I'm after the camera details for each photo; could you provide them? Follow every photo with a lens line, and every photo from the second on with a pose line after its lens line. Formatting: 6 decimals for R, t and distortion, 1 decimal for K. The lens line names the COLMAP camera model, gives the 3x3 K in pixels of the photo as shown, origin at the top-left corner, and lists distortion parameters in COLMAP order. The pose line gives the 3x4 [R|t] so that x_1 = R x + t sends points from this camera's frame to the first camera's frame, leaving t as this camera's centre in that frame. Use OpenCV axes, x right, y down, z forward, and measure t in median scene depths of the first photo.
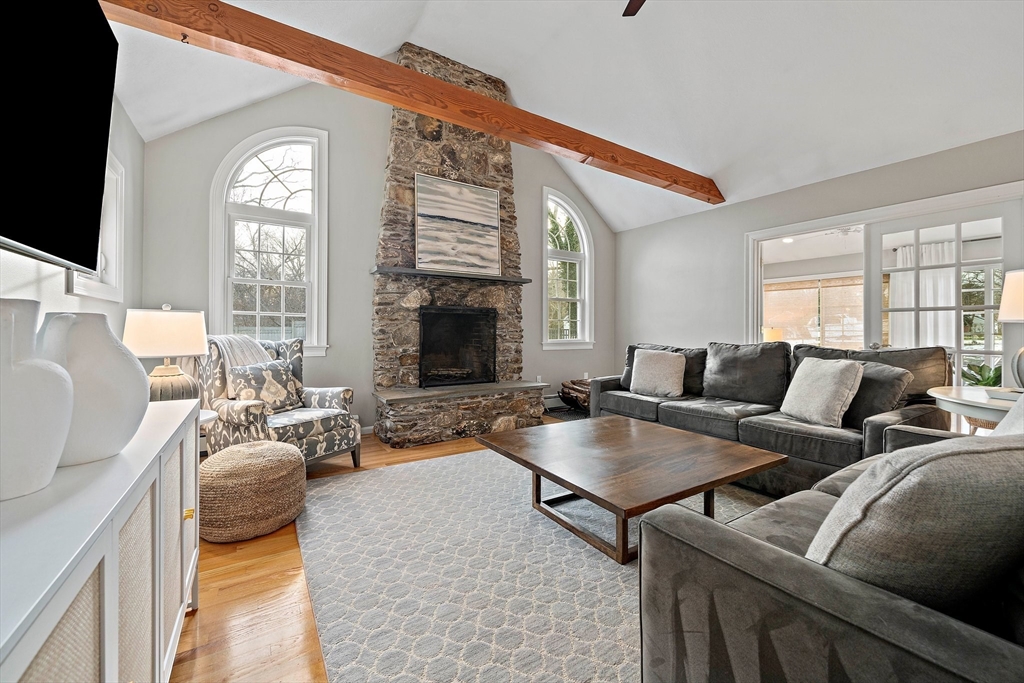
lens RADIAL K [[405.2, 0, 512.1], [0, 405.2, 326.5], [0, 0, 1]] dist [-0.001712, -0.000081]
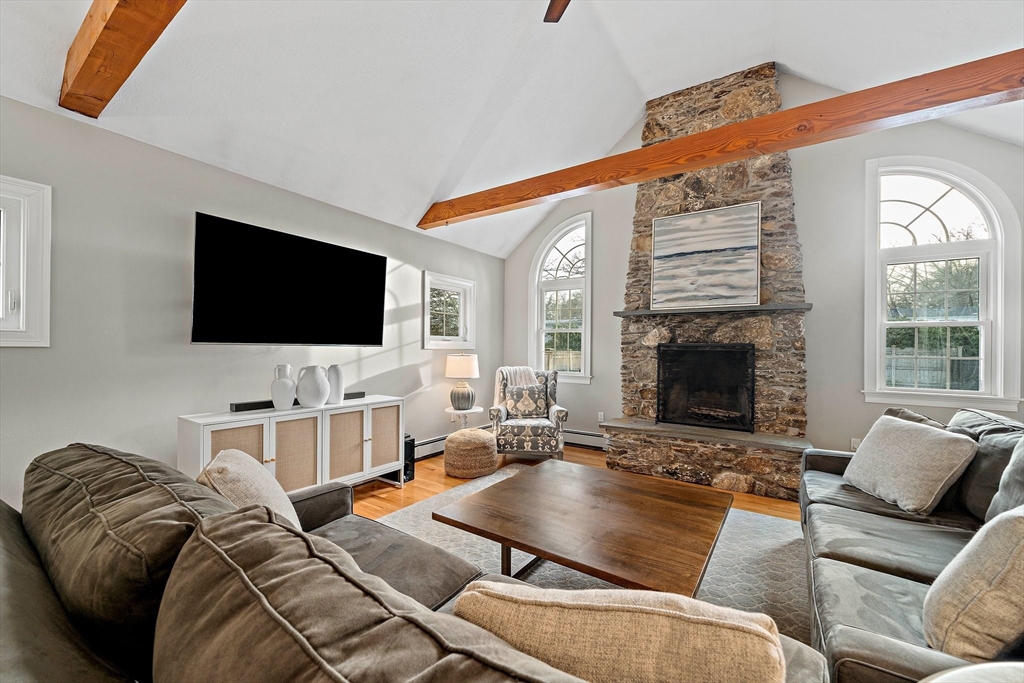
lens RADIAL K [[400.6, 0, 514.0], [0, 400.6, 346.5], [0, 0, 1]] dist [-0.002737, -0.000107]
pose [[0.395226, -0.003478, -0.918577, 0.572503], [-0.001117, 0.999990, -0.004267, -0.039035], [0.918583, 0.002712, 0.395219, 0.242665]]
